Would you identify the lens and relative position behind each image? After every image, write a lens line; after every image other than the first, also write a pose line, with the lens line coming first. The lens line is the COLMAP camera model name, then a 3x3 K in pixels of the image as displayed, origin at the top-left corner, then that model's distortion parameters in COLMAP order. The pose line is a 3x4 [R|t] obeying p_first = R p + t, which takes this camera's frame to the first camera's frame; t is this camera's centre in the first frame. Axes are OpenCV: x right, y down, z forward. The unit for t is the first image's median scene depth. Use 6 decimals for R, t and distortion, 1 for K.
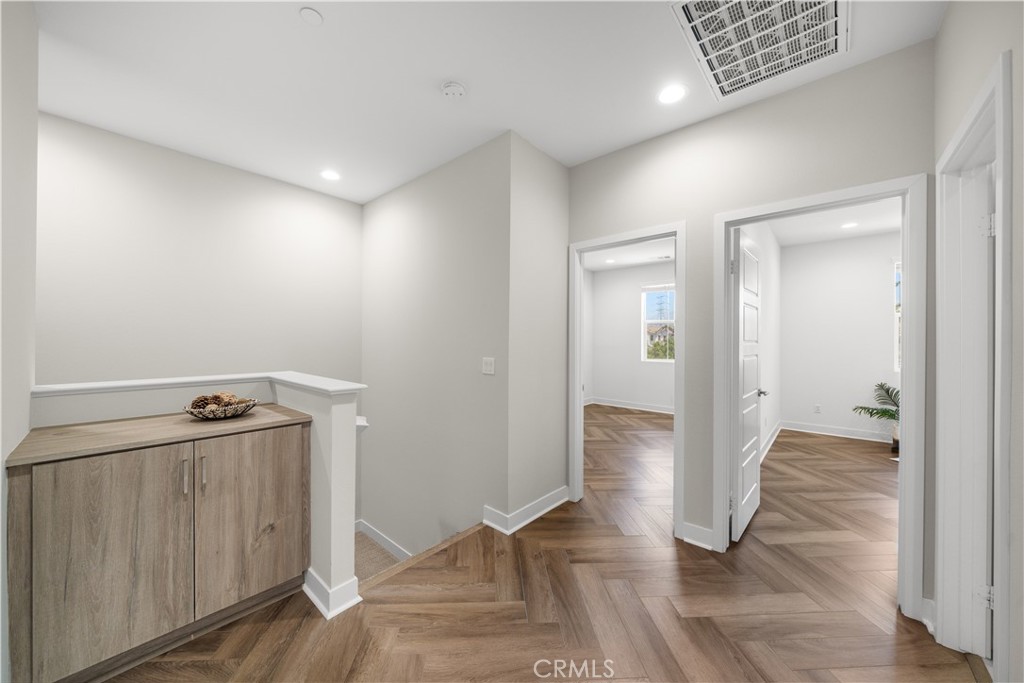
lens RADIAL K [[374.3, 0, 509.4], [0, 374.3, 341.3], [0, 0, 1]] dist [-0.003115, -0.000312]
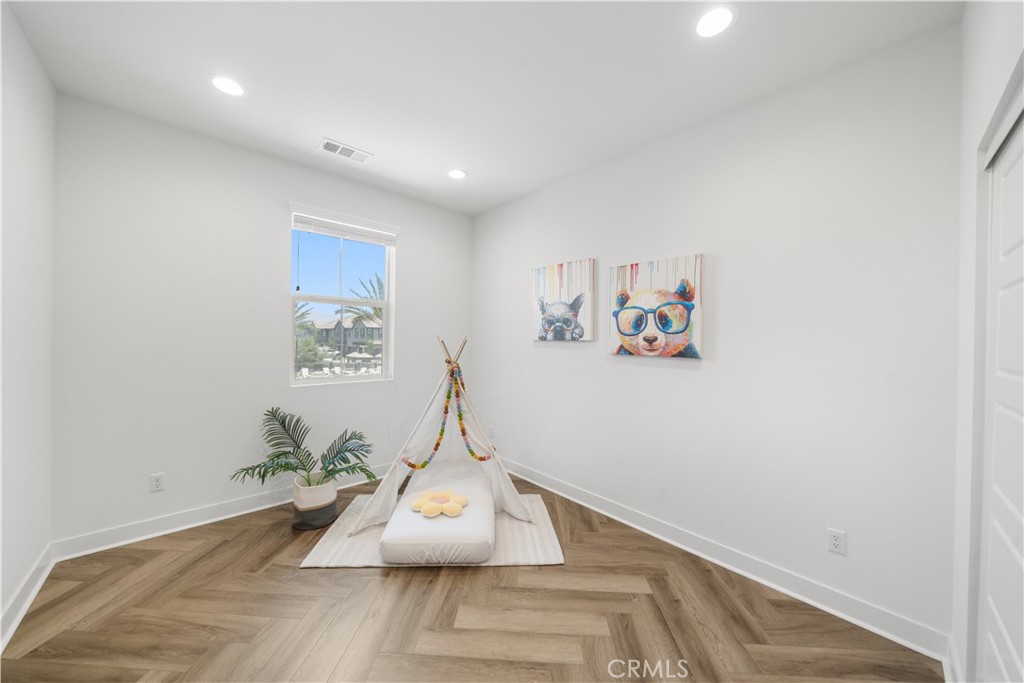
lens RADIAL K [[350.3, 0, 508.2], [0, 350.3, 342.2], [0, 0, 1]] dist [-0.002130, -0.000217]
pose [[0.117856, -0.012243, 0.992955, 0.587481], [-0.004284, 0.999908, 0.012837, -0.004820], [-0.993022, -0.005767, 0.117792, 0.676945]]
